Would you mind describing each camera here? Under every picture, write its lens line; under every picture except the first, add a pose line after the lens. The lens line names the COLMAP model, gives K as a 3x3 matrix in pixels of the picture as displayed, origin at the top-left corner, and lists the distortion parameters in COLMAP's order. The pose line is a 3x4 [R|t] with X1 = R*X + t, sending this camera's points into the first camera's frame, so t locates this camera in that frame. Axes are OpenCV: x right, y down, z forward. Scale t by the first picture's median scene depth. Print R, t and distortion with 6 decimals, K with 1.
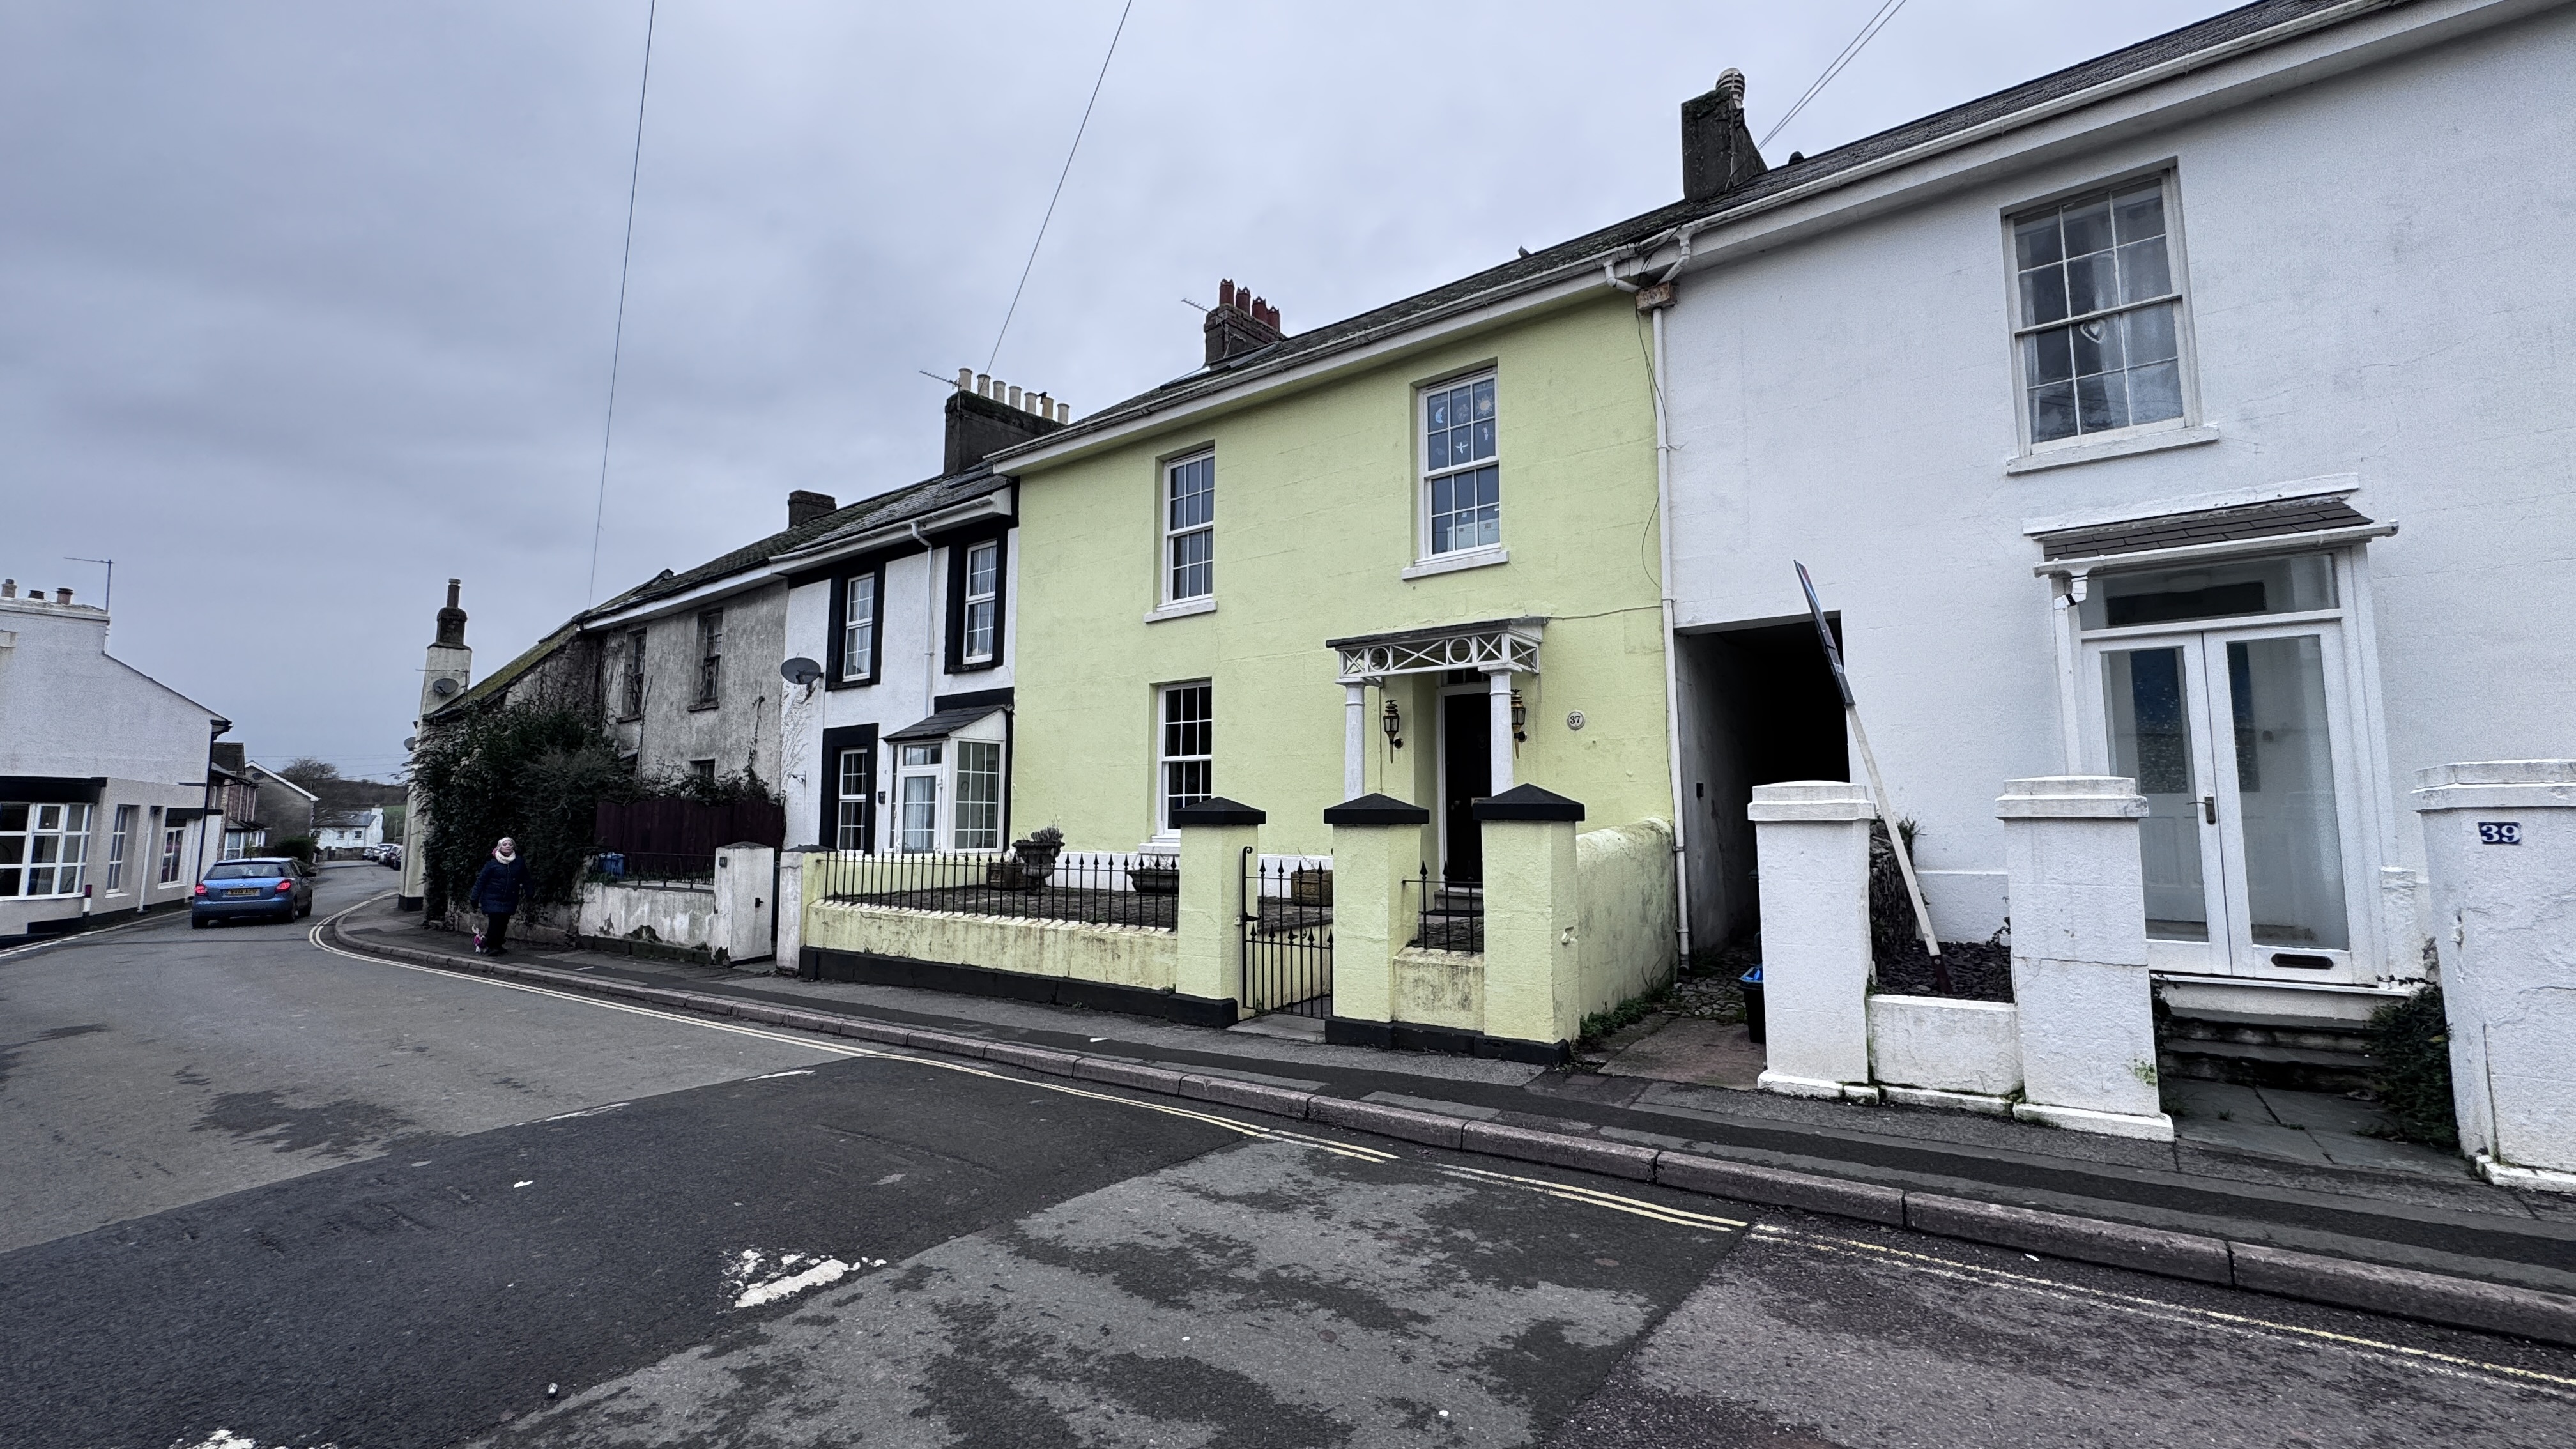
lens RADIAL K [[1027.5, 0, 1288.0], [0, 1027.5, 724.5], [0, 0, 1]] dist [-0.002797, 0.000350]
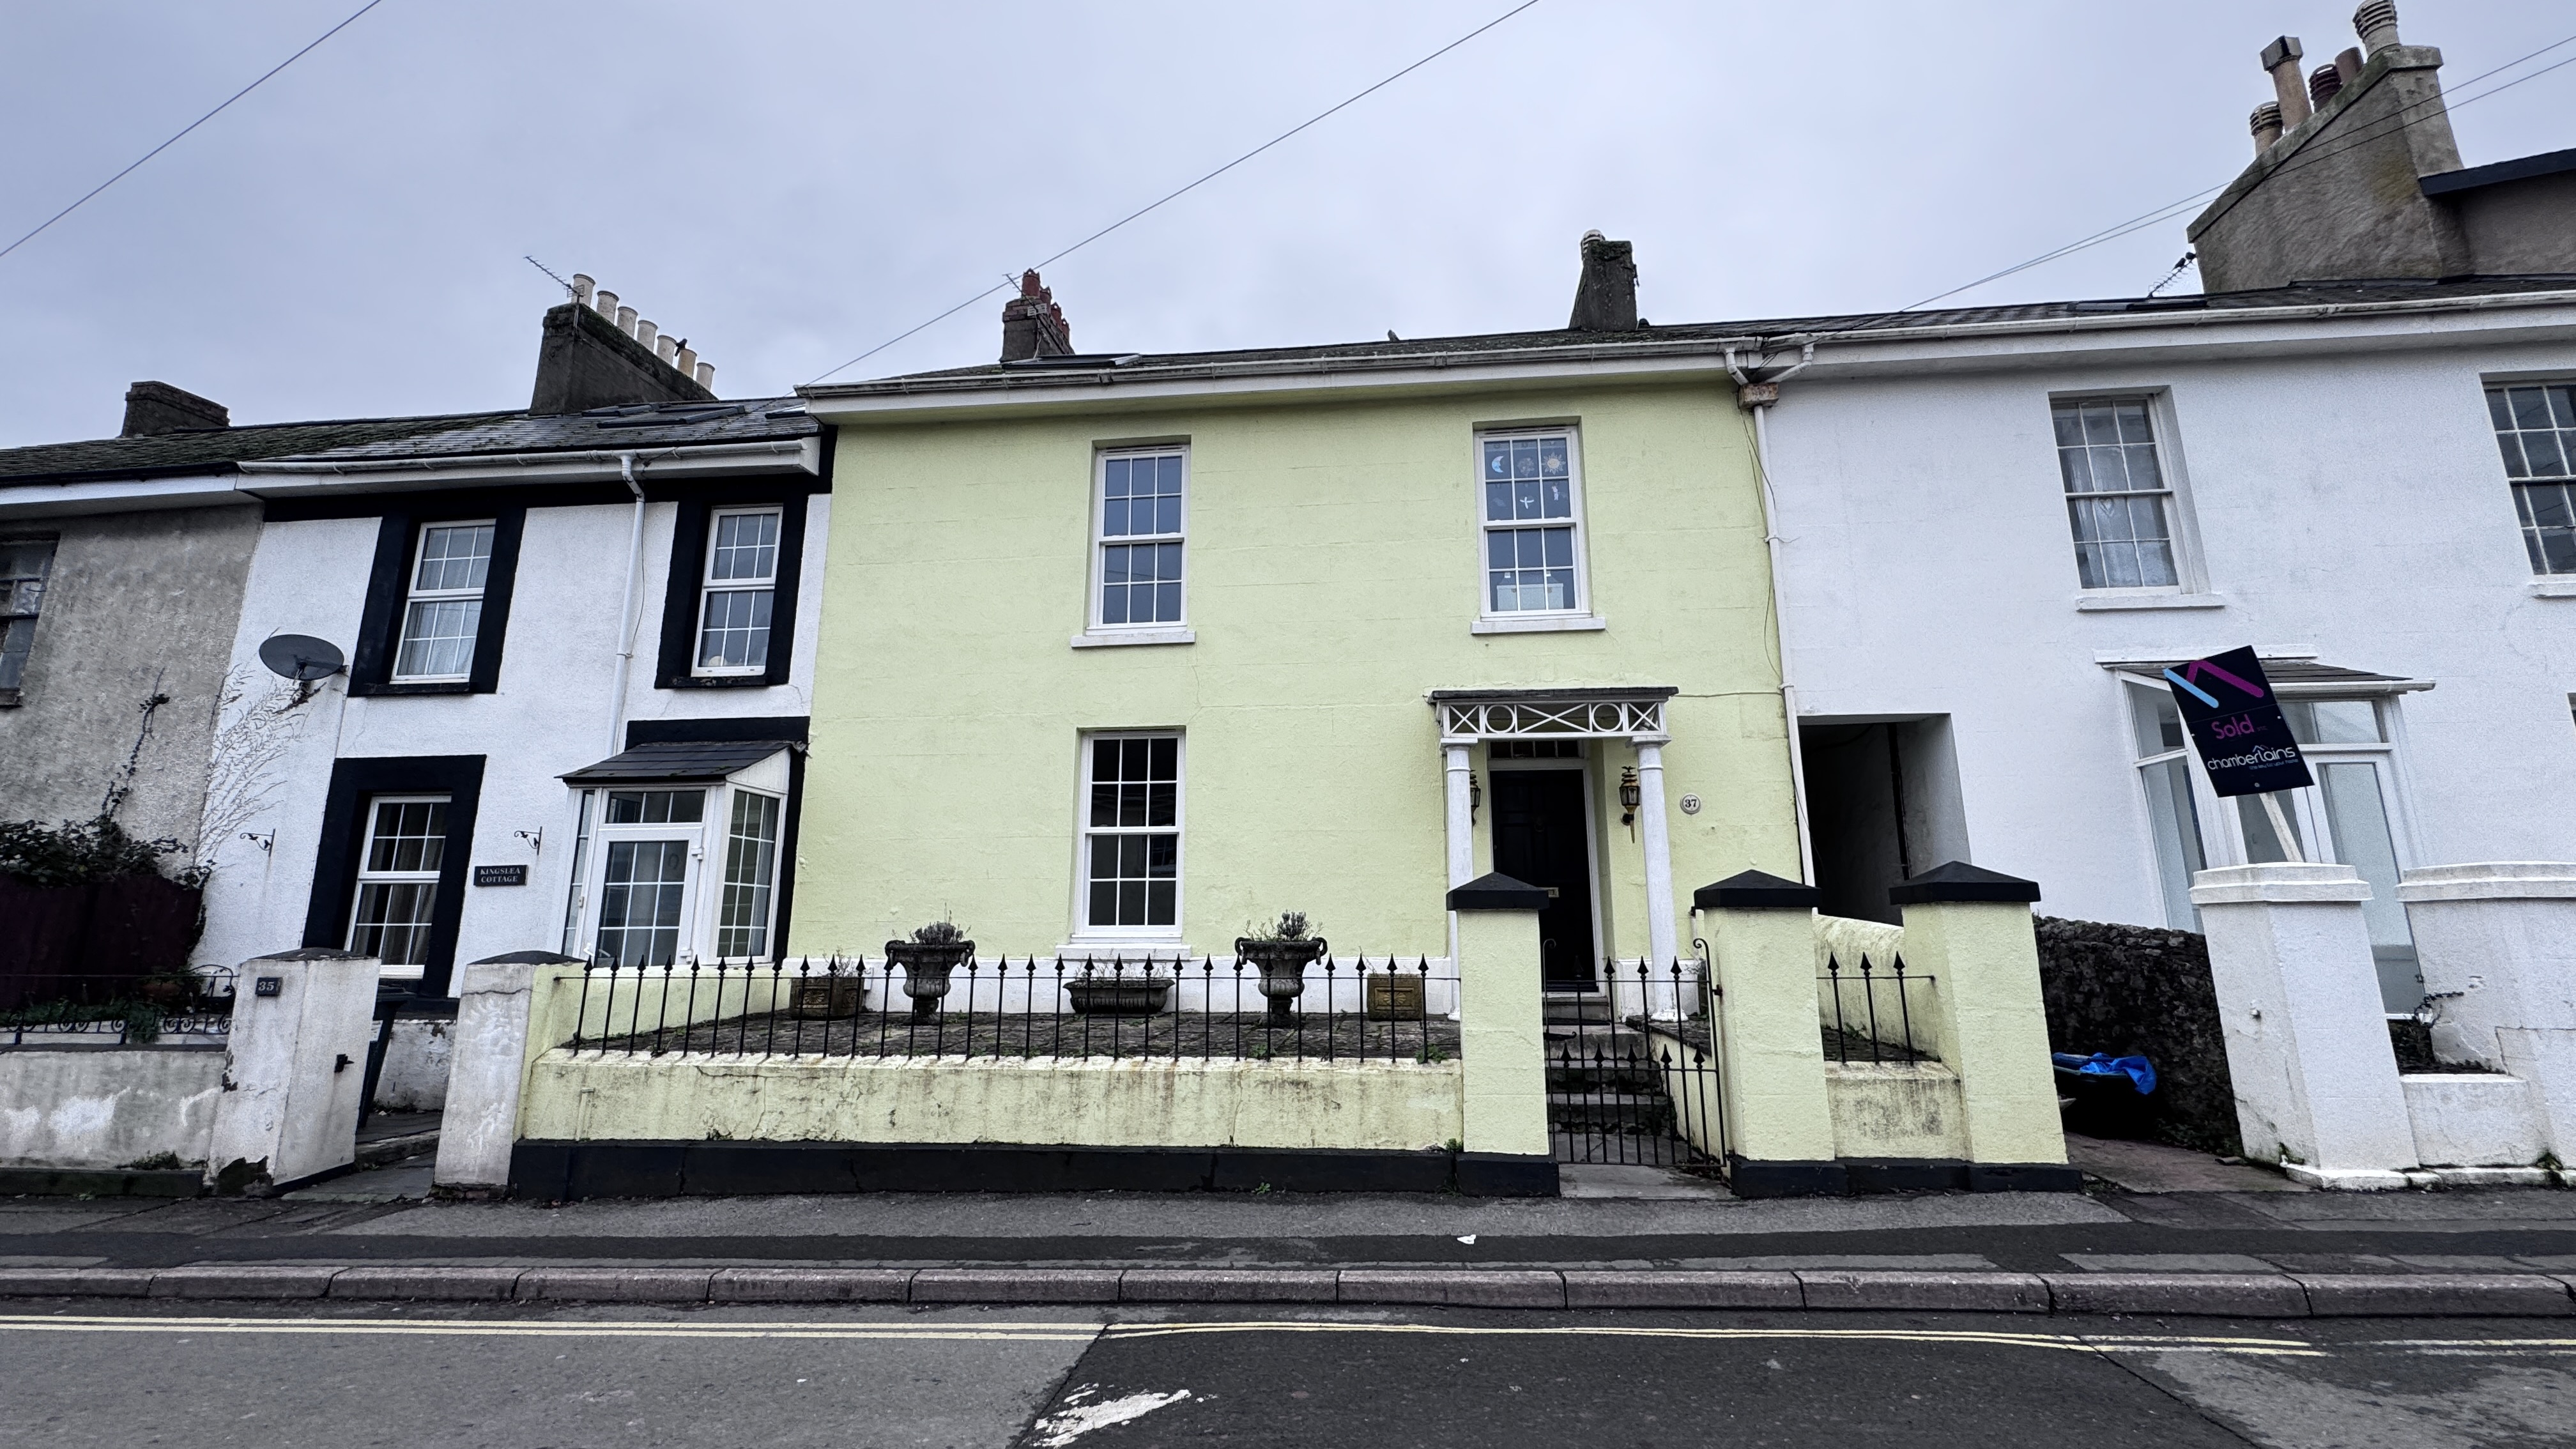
lens RADIAL K [[1027.5, 0, 1288.0], [0, 1027.5, 724.5], [0, 0, 1]] dist [-0.002797, 0.000350]
pose [[0.857606, 0.101084, 0.504275, -0.397641], [-0.047903, 0.991932, -0.117370, 0.039841], [-0.512071, 0.076501, 0.855530, 0.293365]]
